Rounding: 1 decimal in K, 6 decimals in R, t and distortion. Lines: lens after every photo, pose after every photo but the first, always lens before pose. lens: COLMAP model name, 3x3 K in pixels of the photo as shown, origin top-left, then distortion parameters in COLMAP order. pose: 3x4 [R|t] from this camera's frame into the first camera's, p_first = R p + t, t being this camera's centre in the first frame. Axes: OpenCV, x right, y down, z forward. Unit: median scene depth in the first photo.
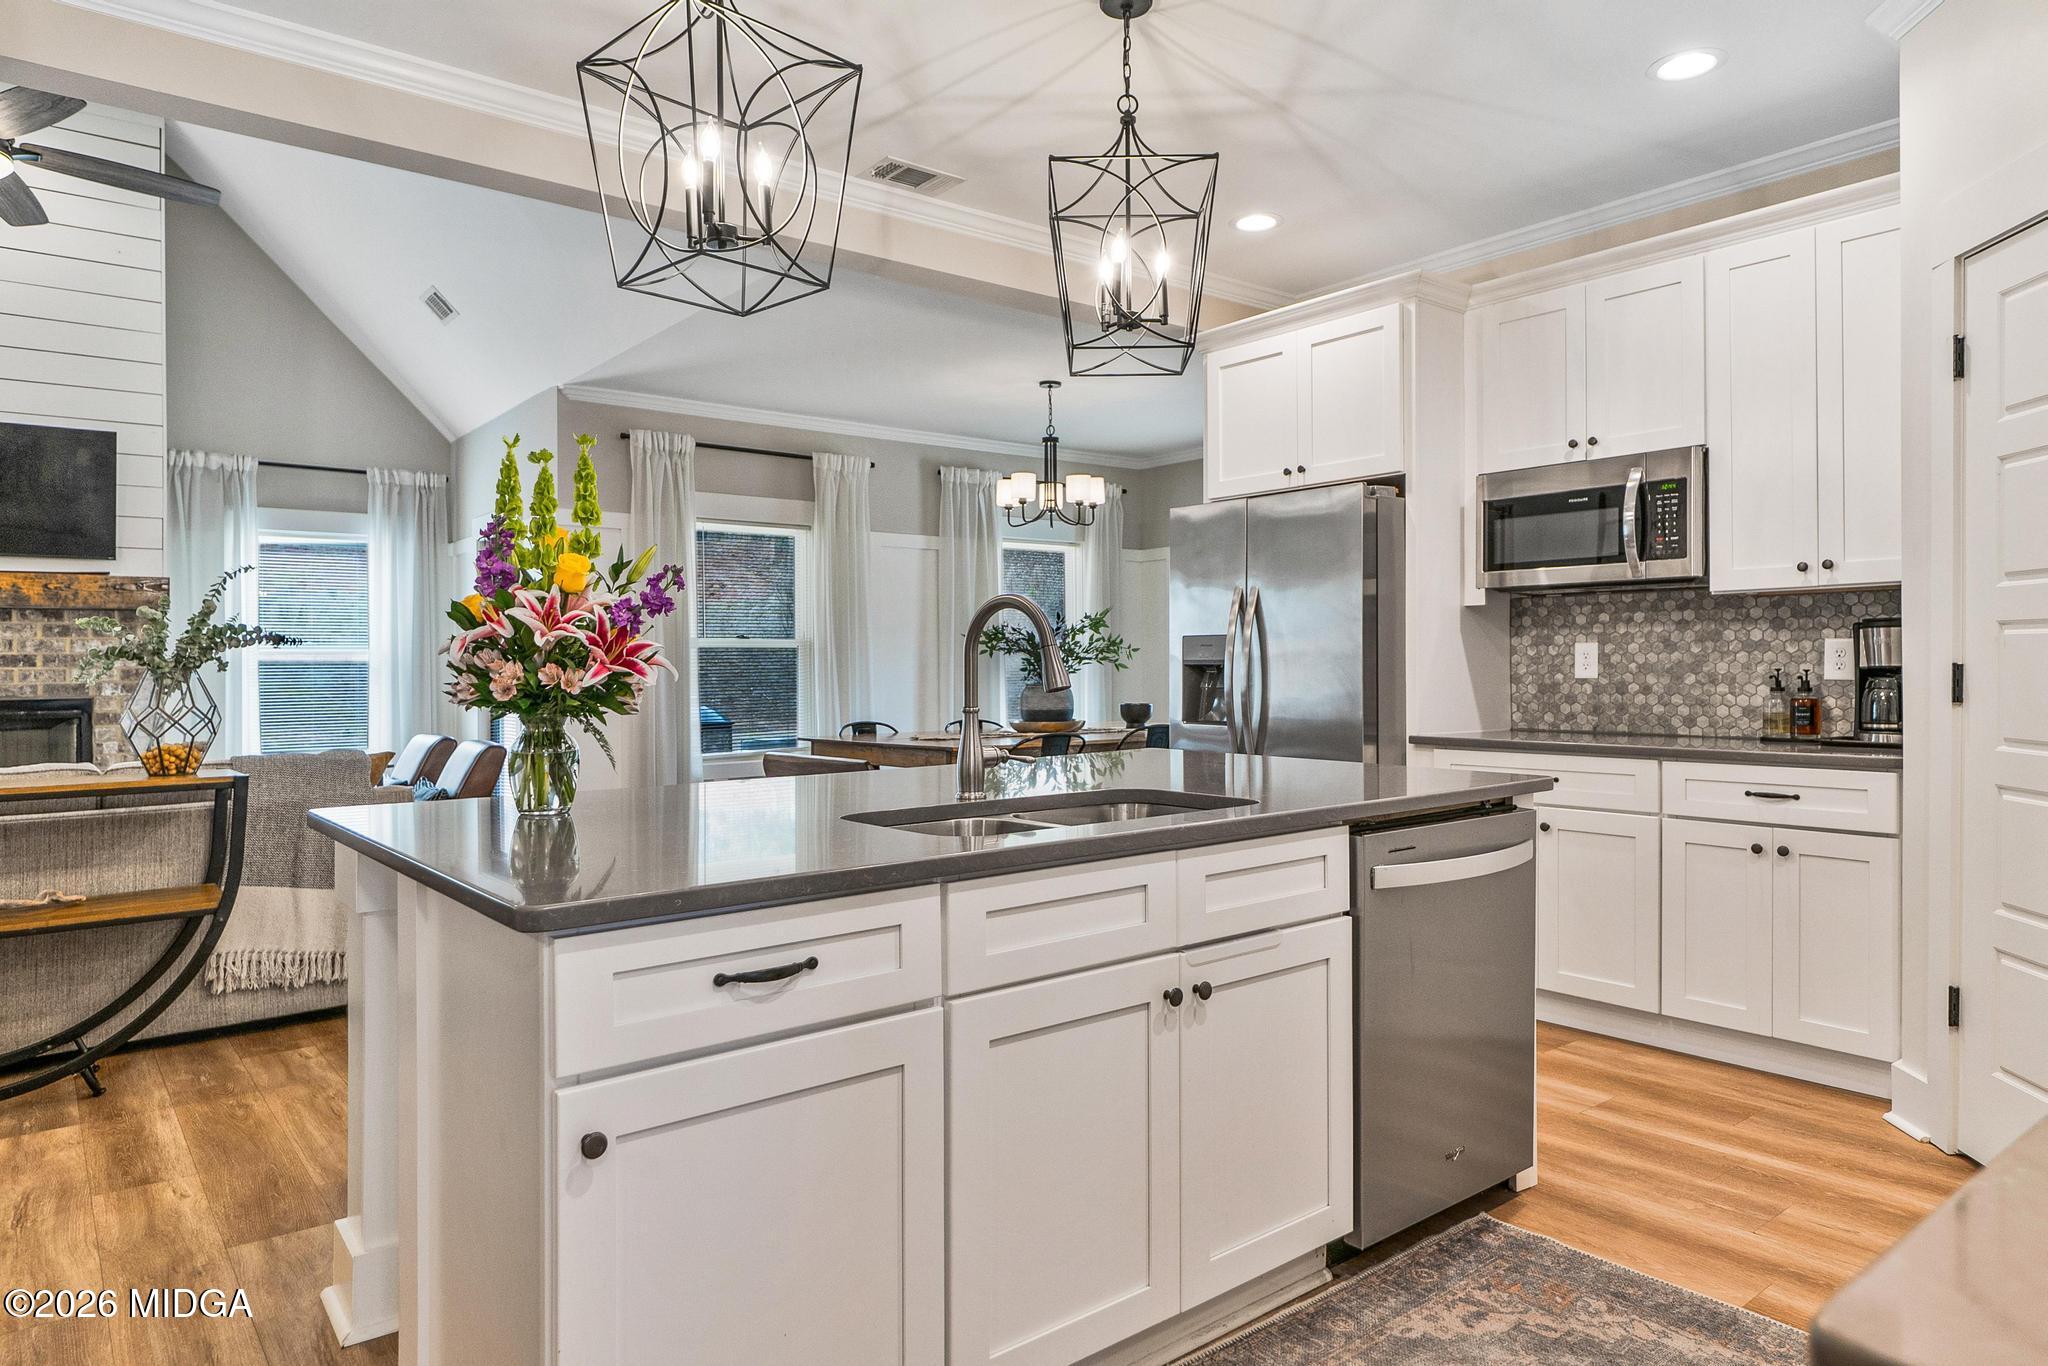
lens RADIAL K [[1259.6, 0, 1023.6], [0, 1259.6, 659.3], [0, 0, 1]] dist [-0.000499, 0.000442]
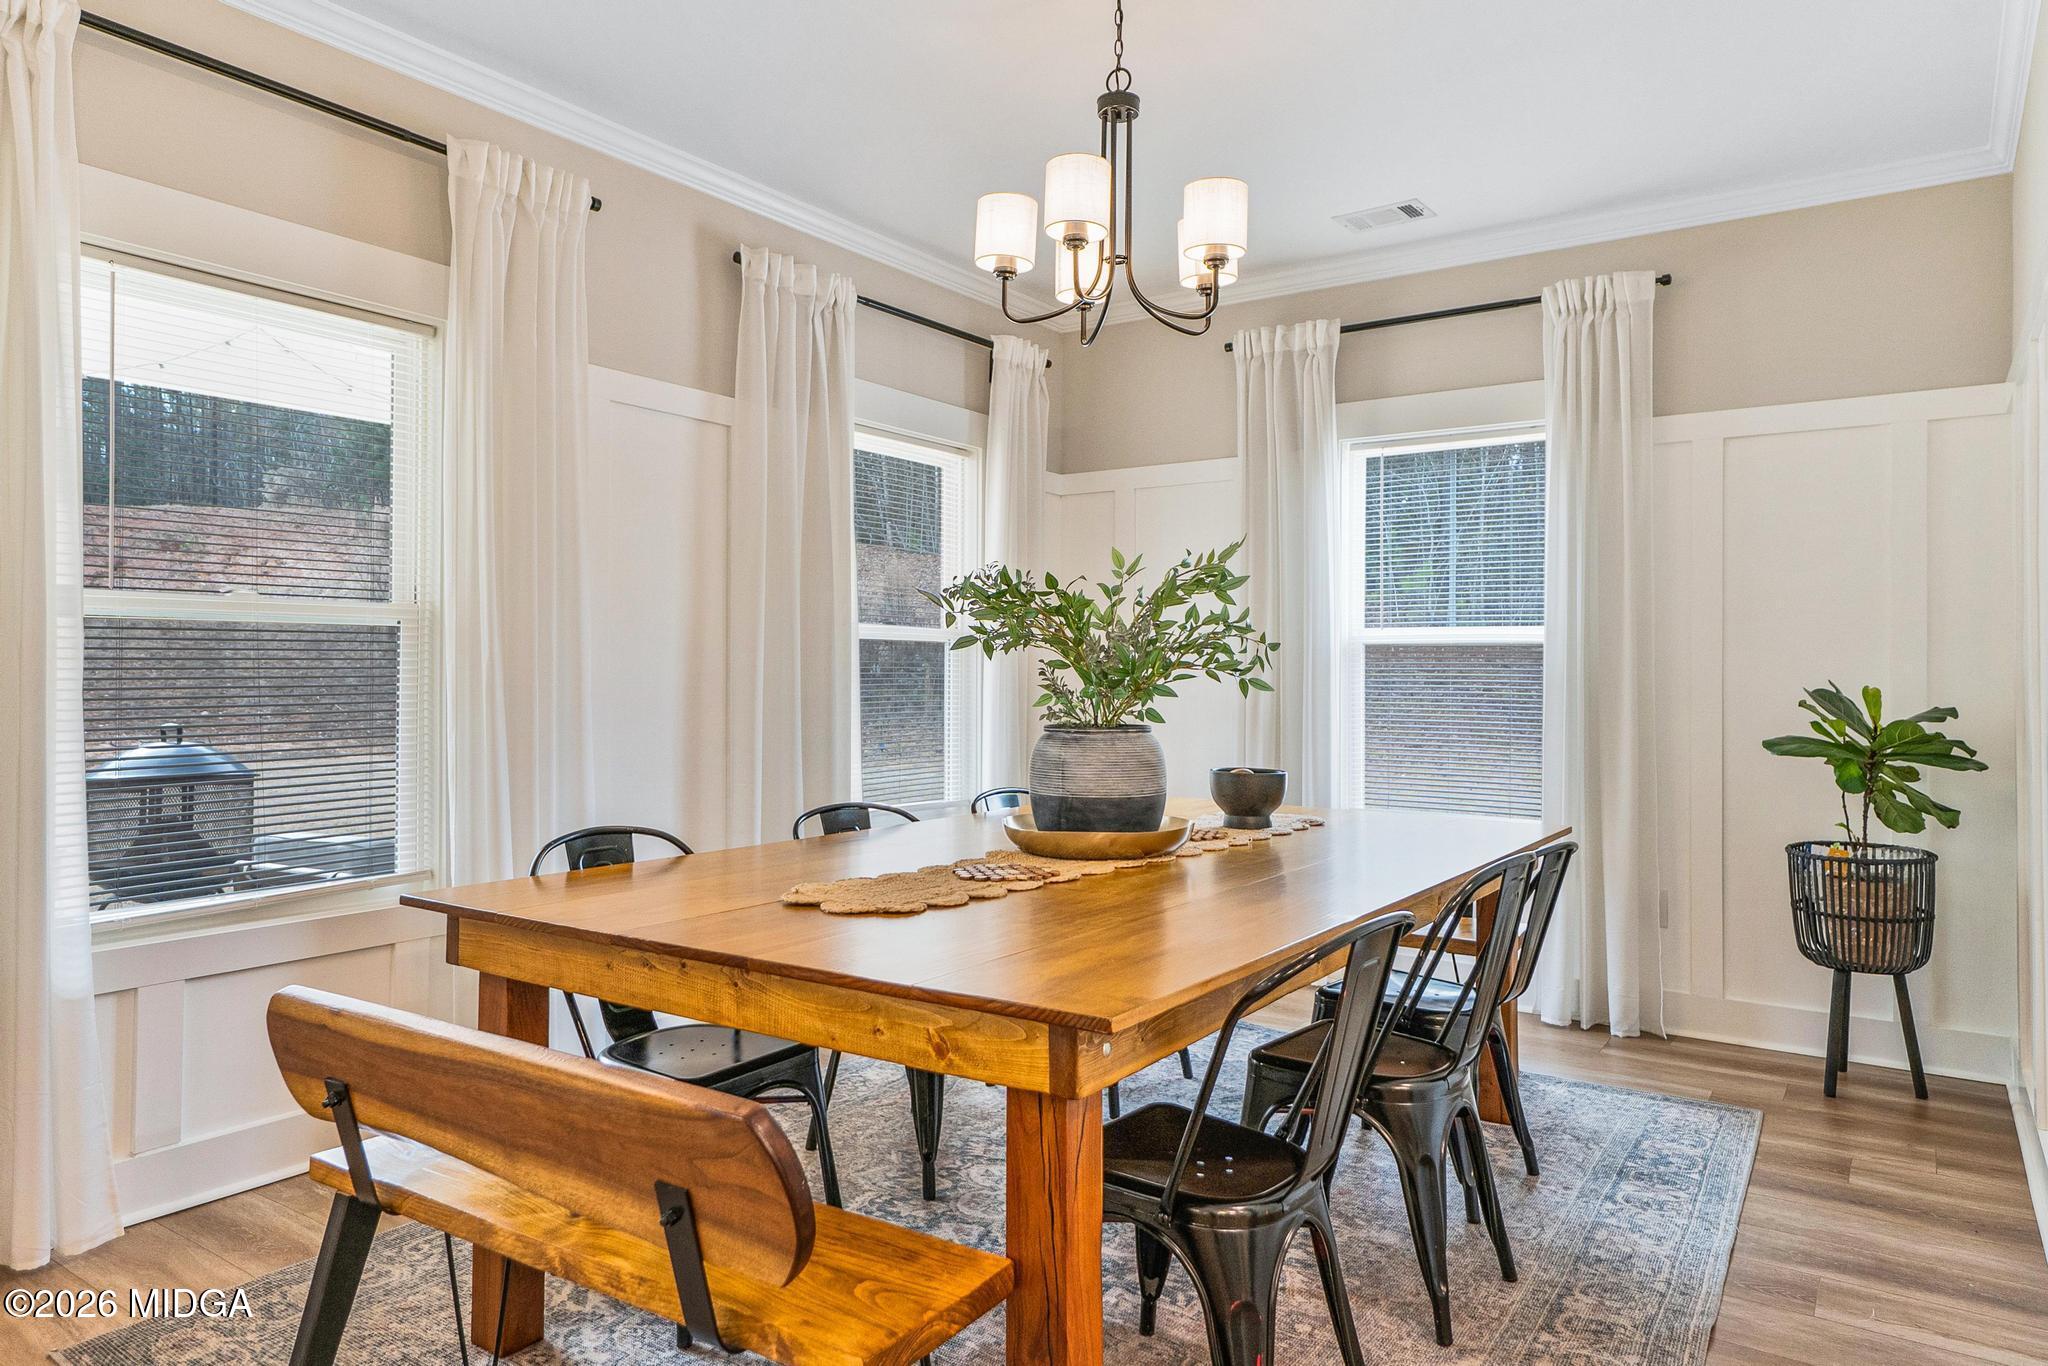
lens RADIAL K [[1277.0, 0, 1024.0], [0, 1277.0, 683.0], [0, 0, 1]] dist [-0.002793, -0.001130]
pose [[0.961010, 0.016393, 0.276026, -0.096362], [-0.019844, 0.999756, 0.009712, 0.001835], [-0.275799, -0.014810, 0.961101, 0.535543]]
